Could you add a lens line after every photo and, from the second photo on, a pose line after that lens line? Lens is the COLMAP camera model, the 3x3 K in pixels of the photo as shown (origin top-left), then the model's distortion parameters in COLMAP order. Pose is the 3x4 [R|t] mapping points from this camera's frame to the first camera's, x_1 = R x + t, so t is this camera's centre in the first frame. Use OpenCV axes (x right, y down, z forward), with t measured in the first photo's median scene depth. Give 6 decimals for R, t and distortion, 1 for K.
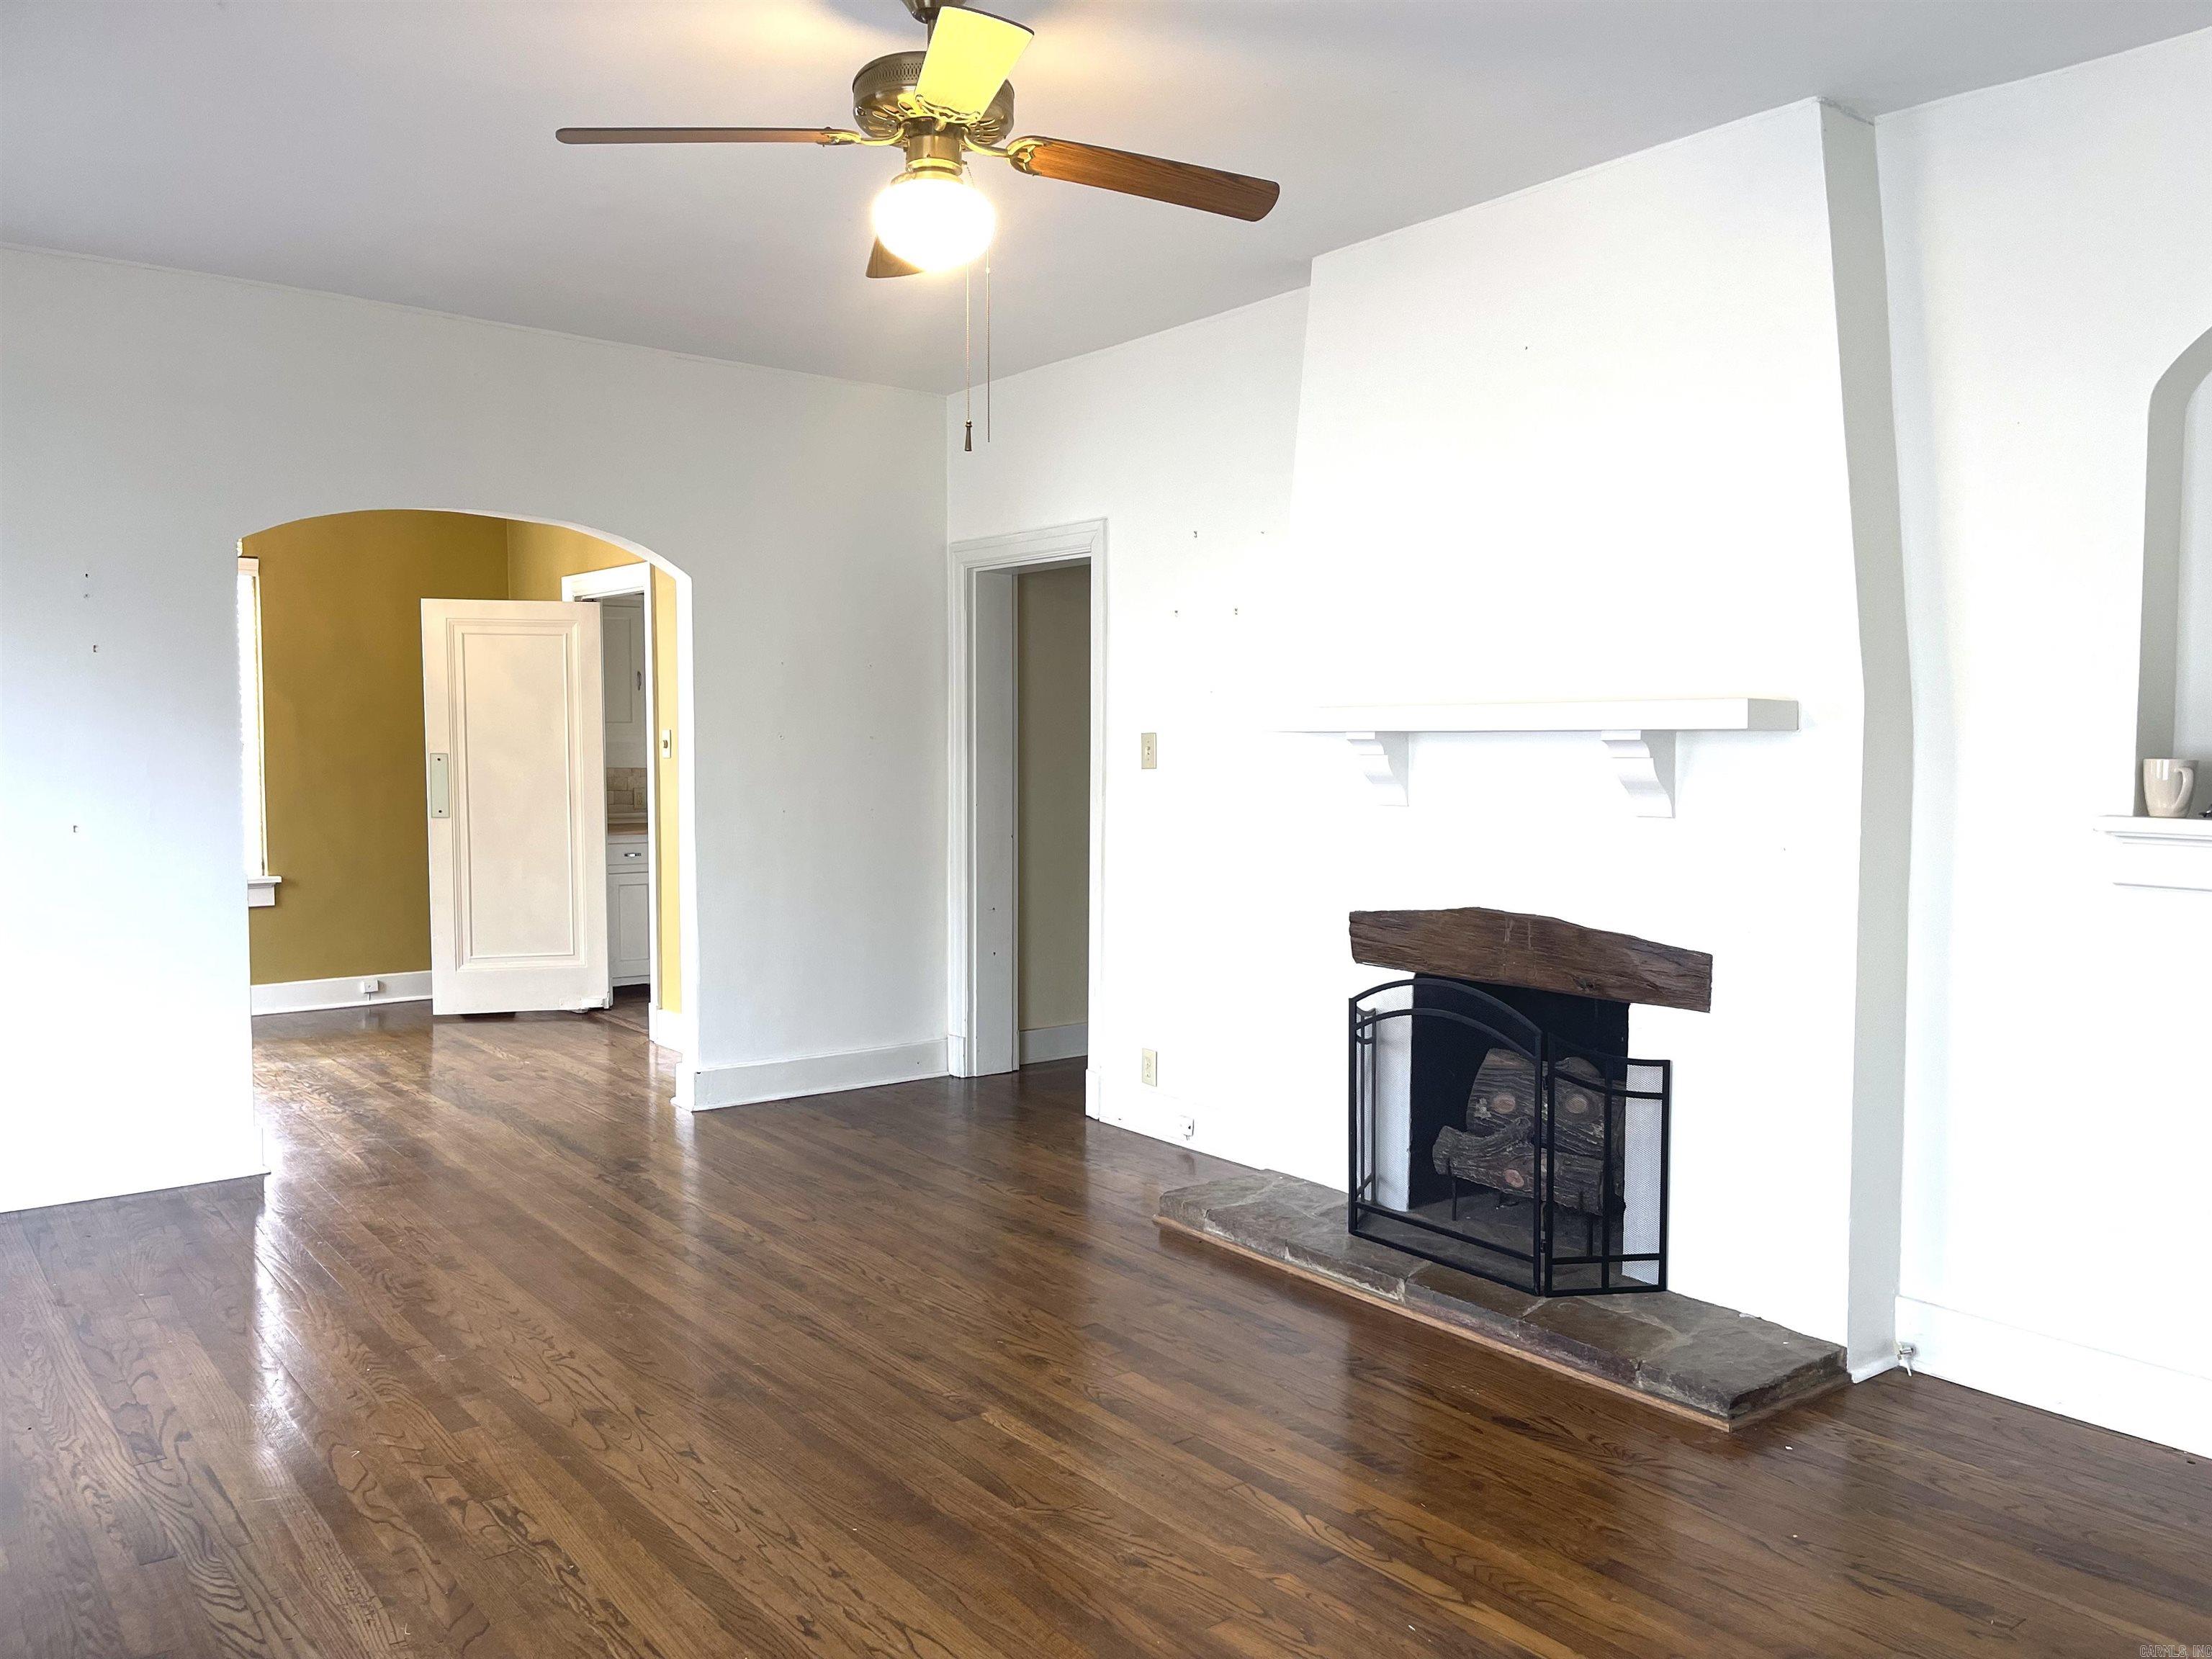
lens RADIAL K [[1654.6, 0, 1097.8], [0, 1654.6, 839.5], [0, 0, 1]] dist [0.095183, -0.117723]
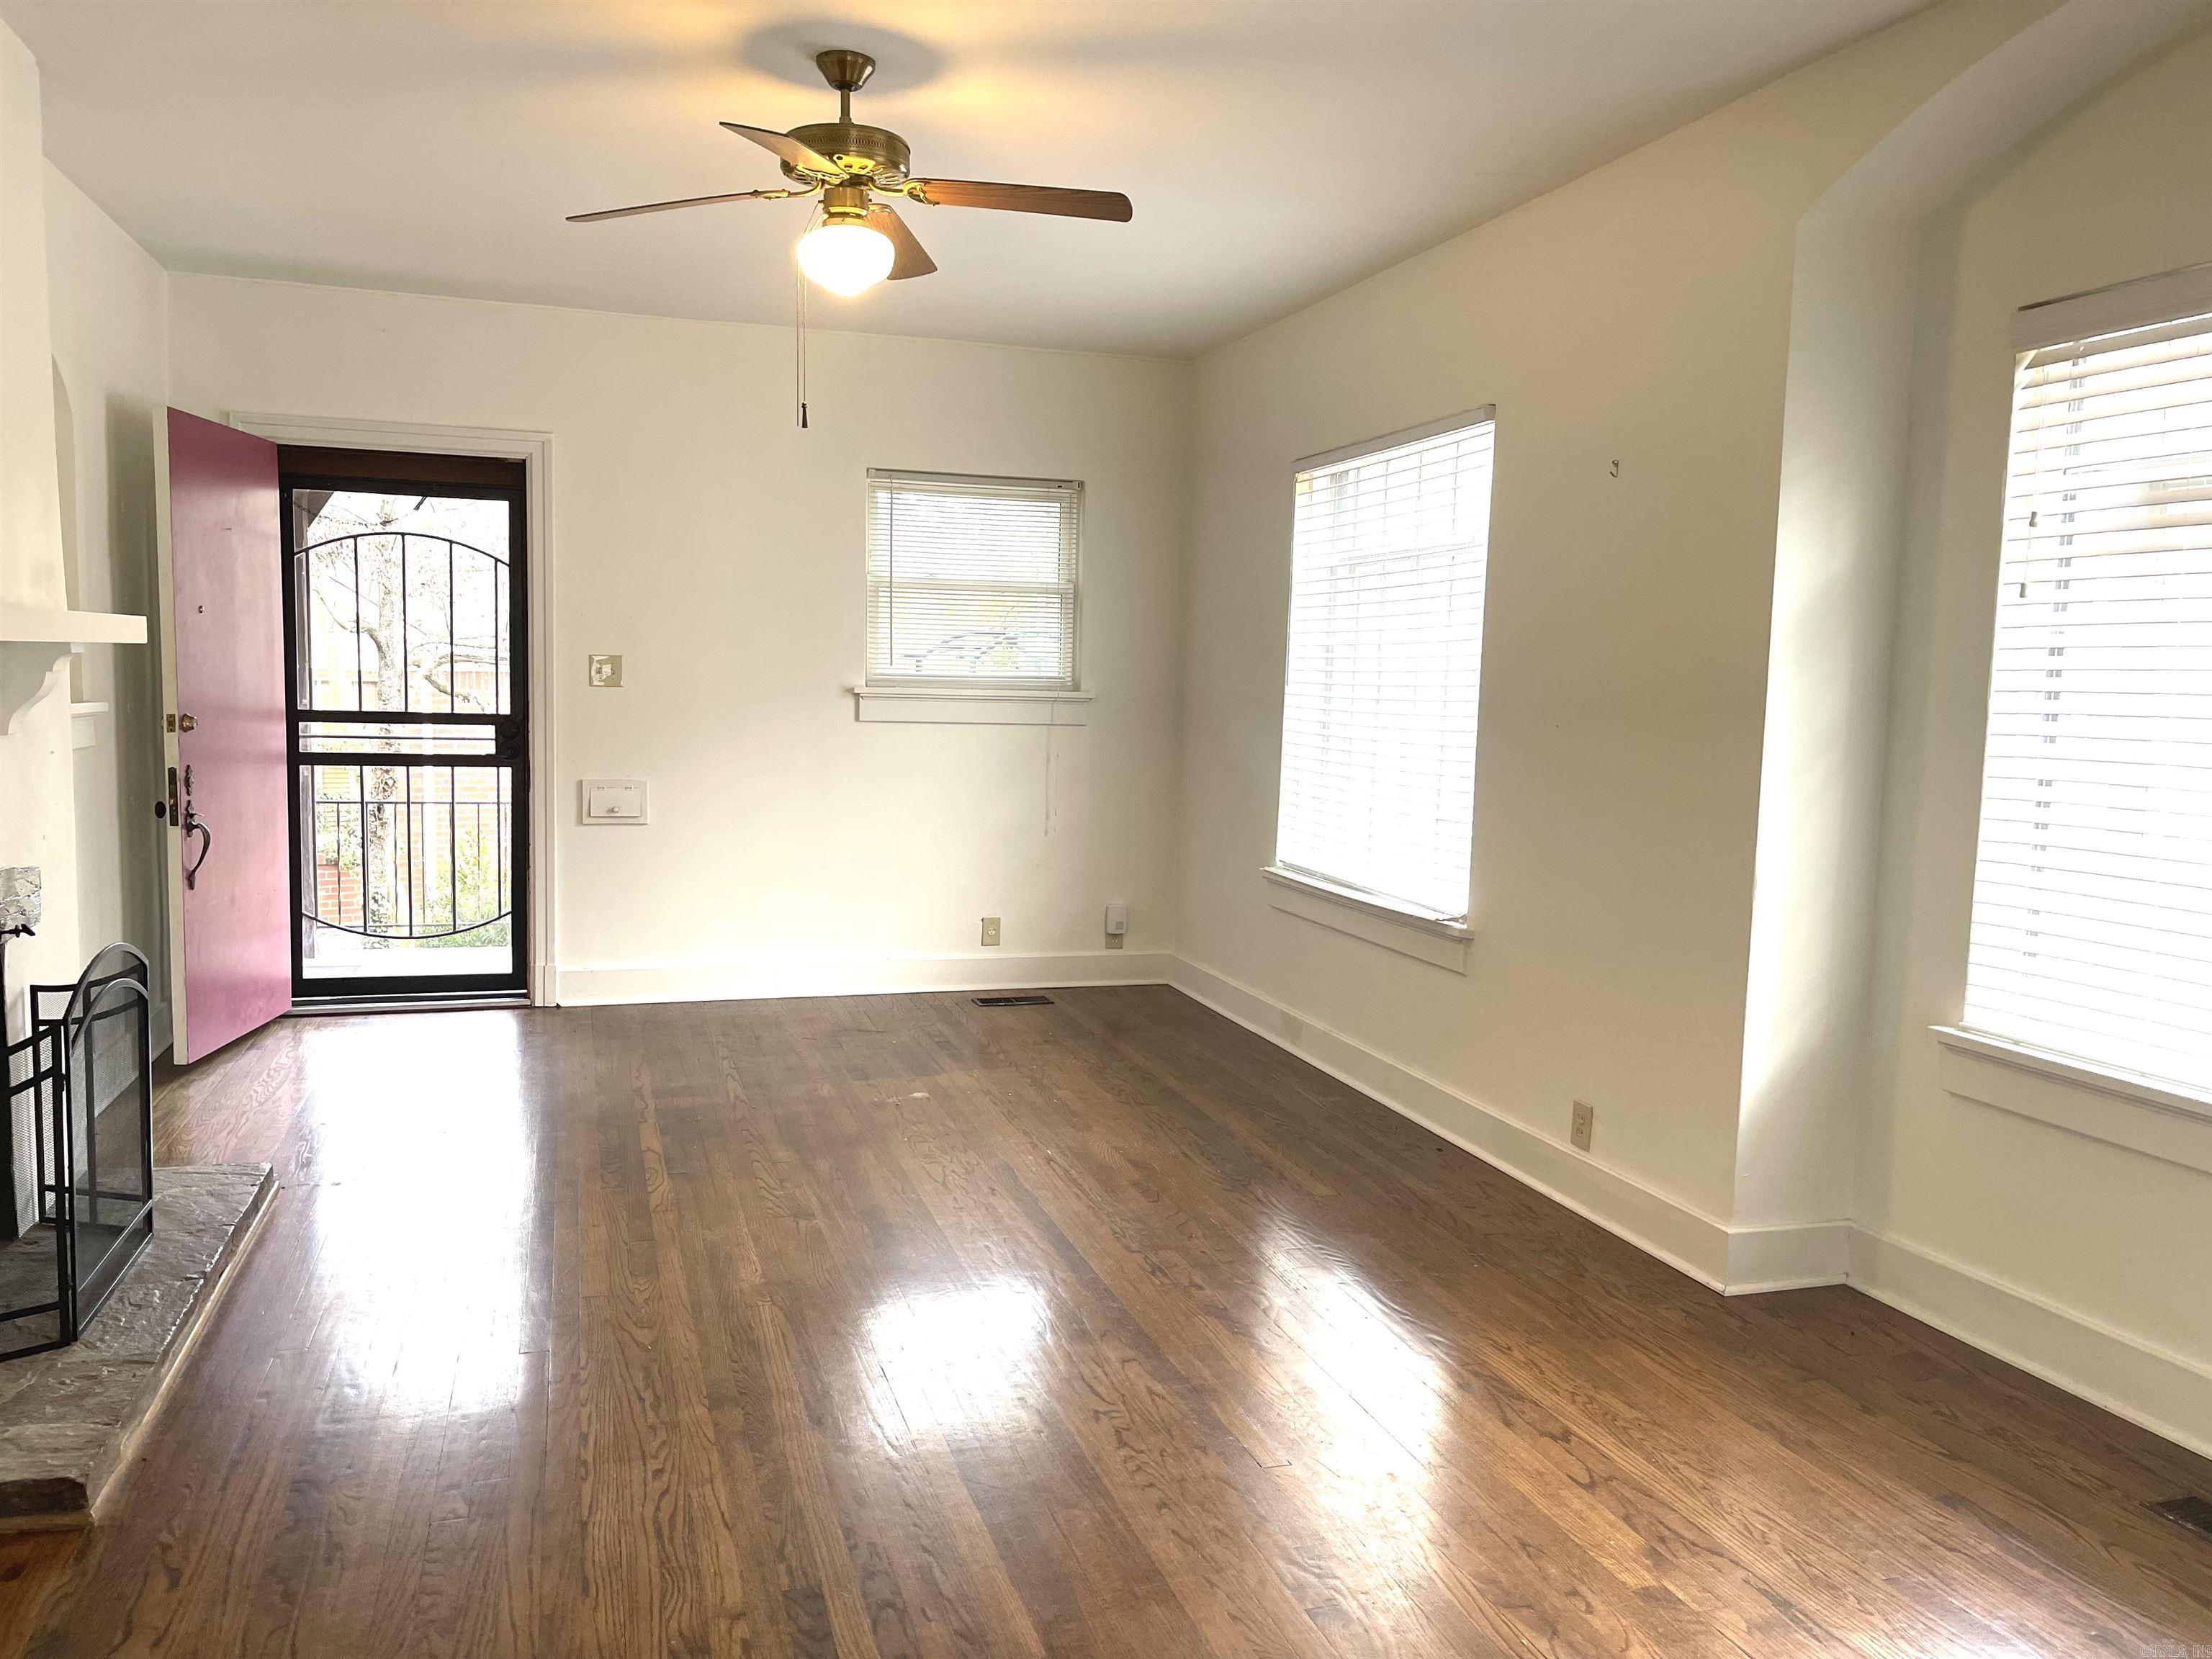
lens RADIAL K [[1654.6, 0, 1097.8], [0, 1654.6, 839.5], [0, 0, 1]] dist [0.095183, -0.117723]
pose [[-0.936510, -0.062061, 0.345104, -0.649383], [-0.006842, 0.987259, 0.158974, -0.123995], [-0.350573, 0.146520, -0.925003, 1.922395]]
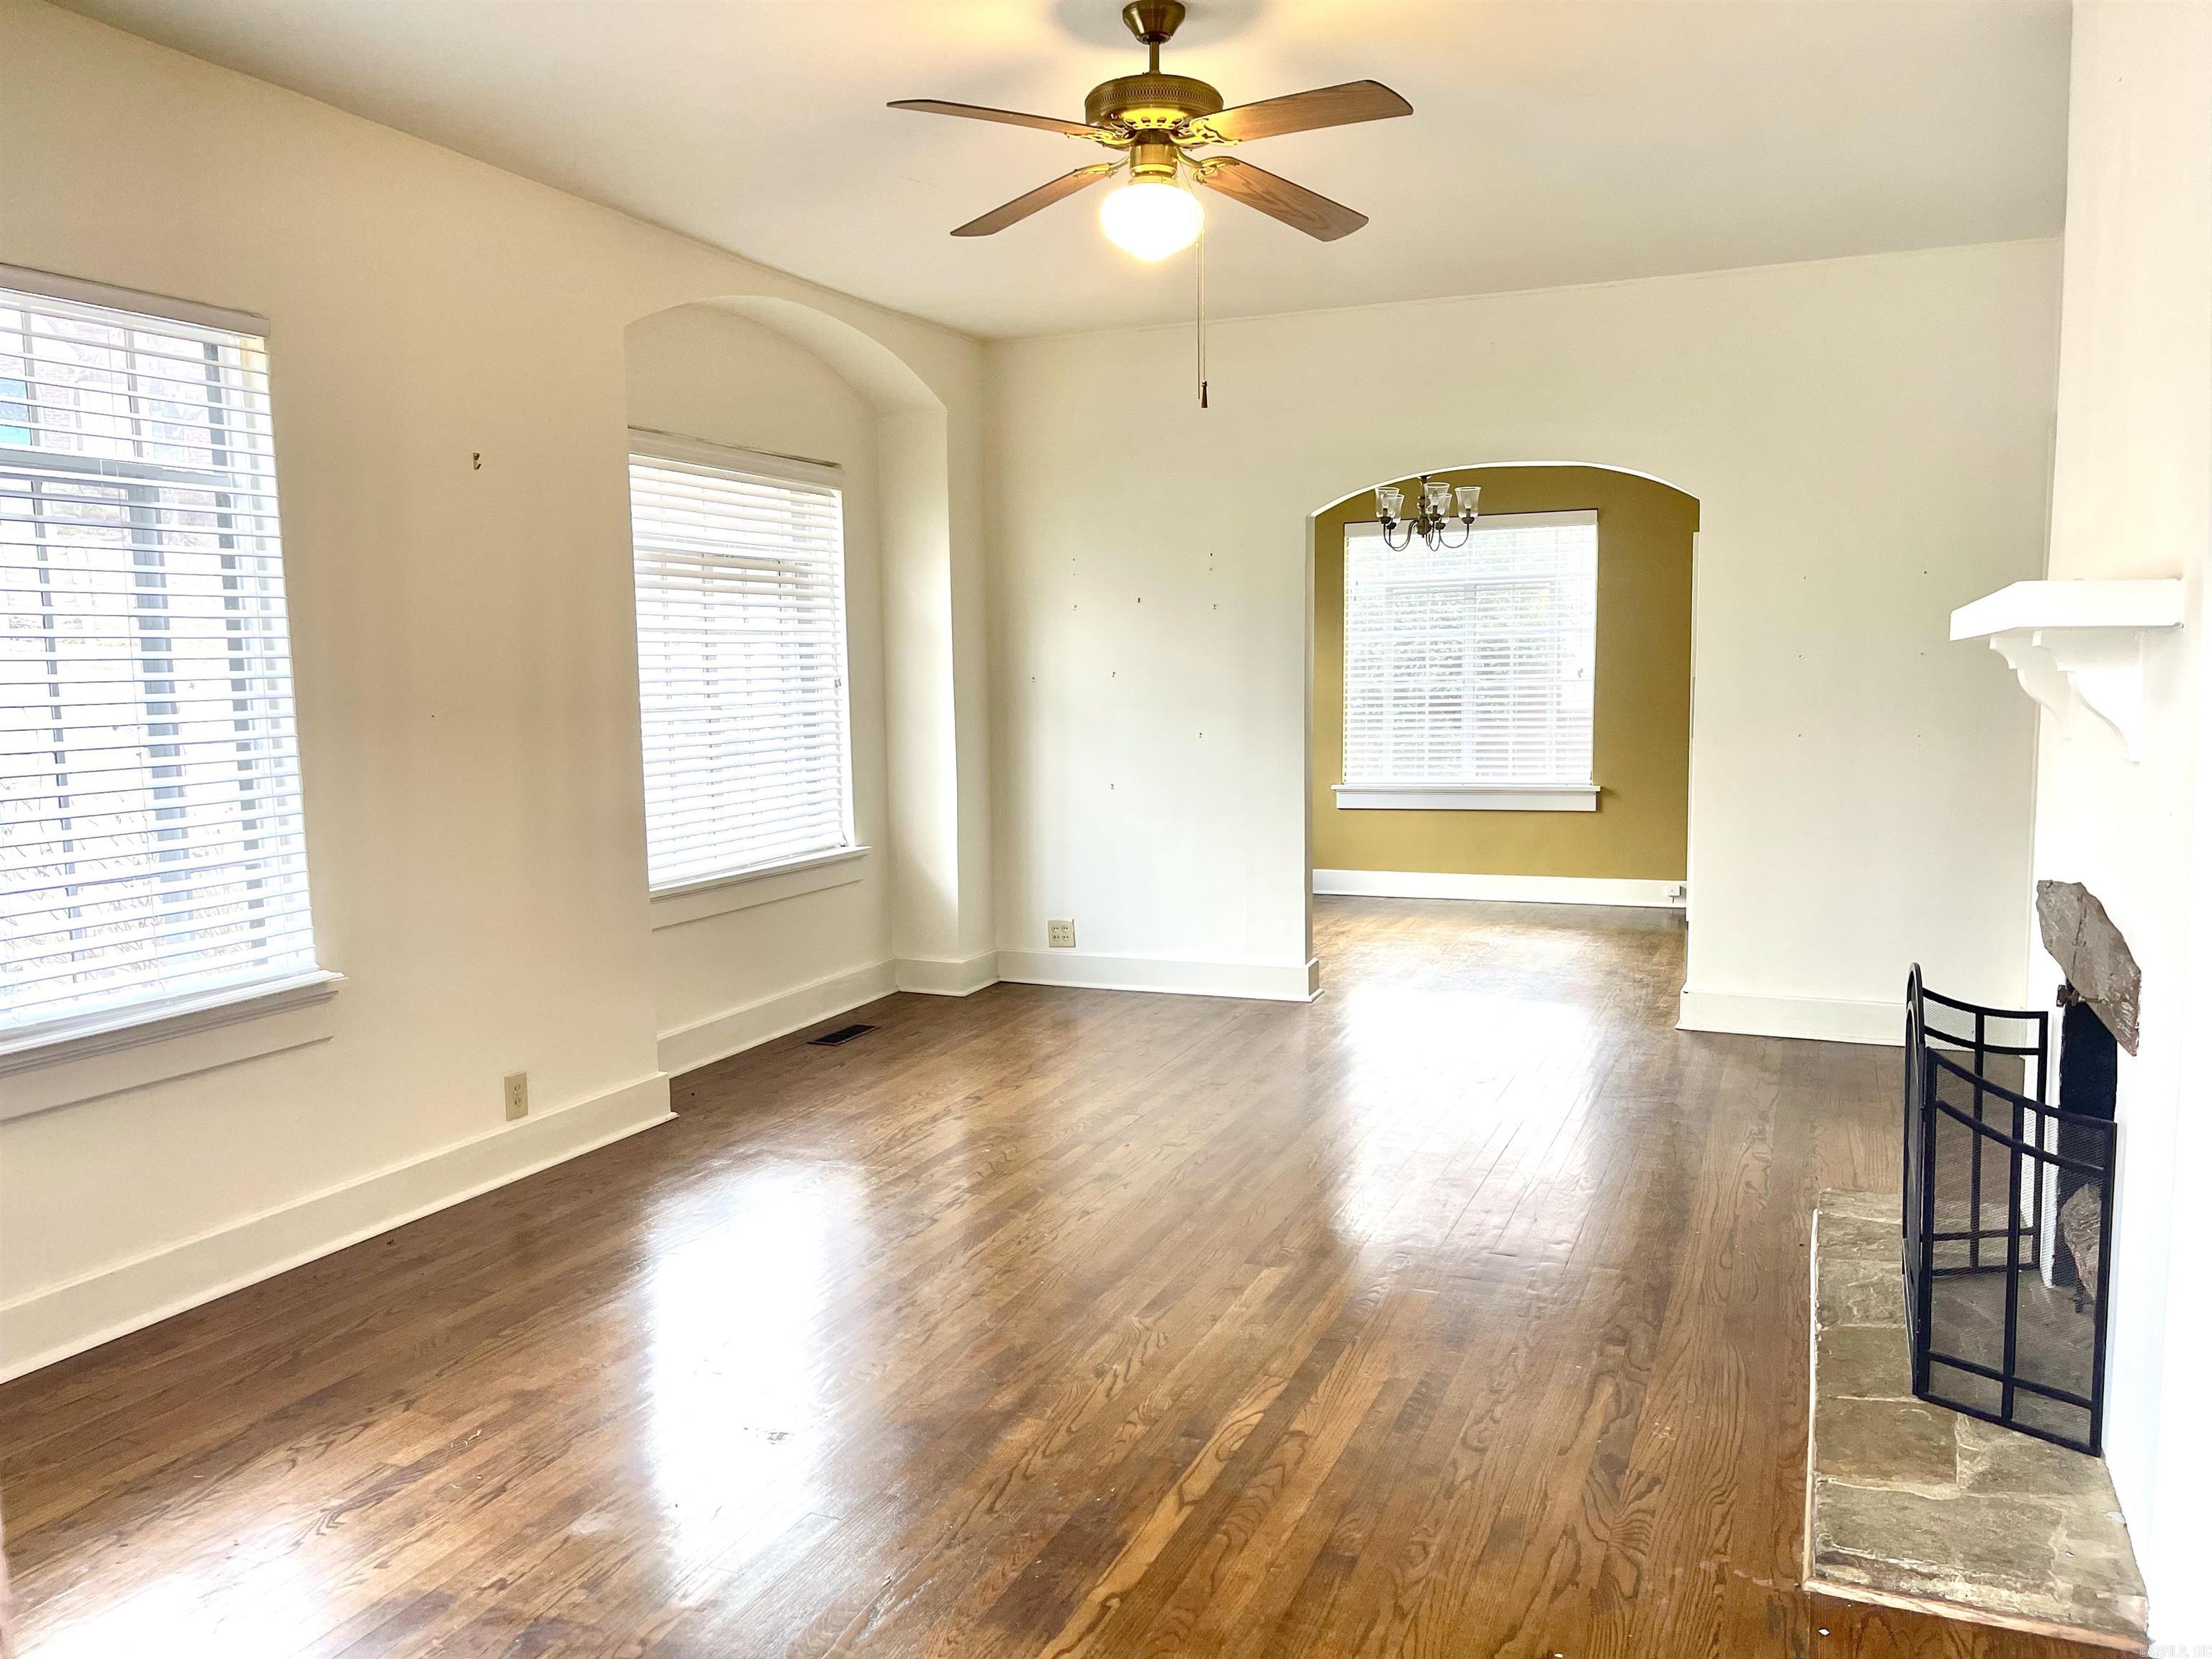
lens RADIAL K [[1654.6, 0, 1097.8], [0, 1654.6, 839.5], [0, 0, 1]] dist [0.095183, -0.117723]
pose [[0.475980, 0.076421, -0.876130, 0.837977], [-0.036607, 0.997076, 0.067084, -0.012620], [0.878694, 0.000142, 0.477385, 0.370369]]
